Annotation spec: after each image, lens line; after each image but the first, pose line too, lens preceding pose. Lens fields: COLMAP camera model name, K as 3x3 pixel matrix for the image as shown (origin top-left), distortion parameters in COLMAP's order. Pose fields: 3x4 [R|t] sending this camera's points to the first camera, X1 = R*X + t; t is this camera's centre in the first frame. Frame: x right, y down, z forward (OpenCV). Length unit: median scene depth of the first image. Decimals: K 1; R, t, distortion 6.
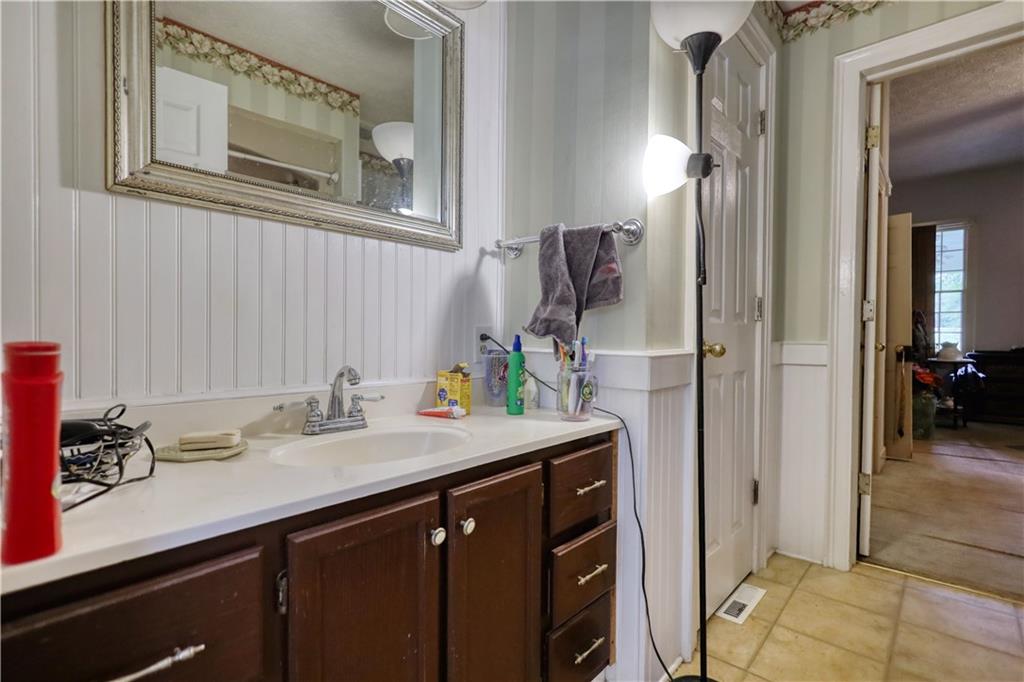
lens RADIAL K [[482.4, 0, 512.0], [0, 482.4, 341.0], [0, 0, 1]] dist [-0.000088, -0.000019]
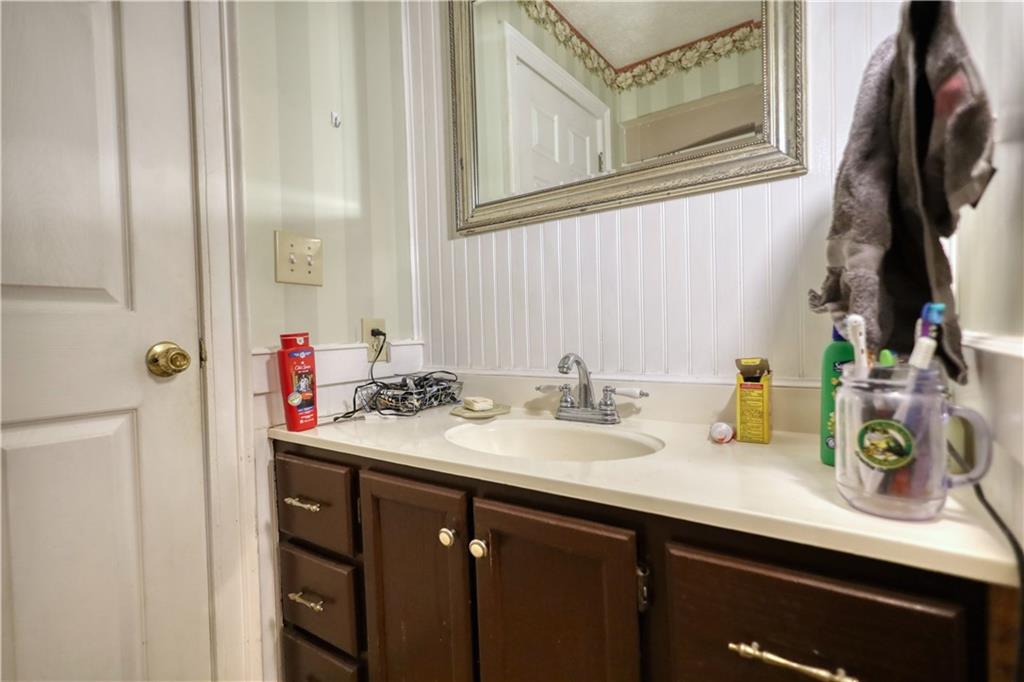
lens RADIAL K [[493.5, 0, 510.1], [0, 493.5, 318.7], [0, 0, 1]] dist [0.001081, 0.000090]
pose [[0.102648, -0.045148, -0.993693, 0.564390], [0.000535, 0.998972, -0.045333, 0.026974], [0.994718, 0.004122, 0.102566, 0.720598]]
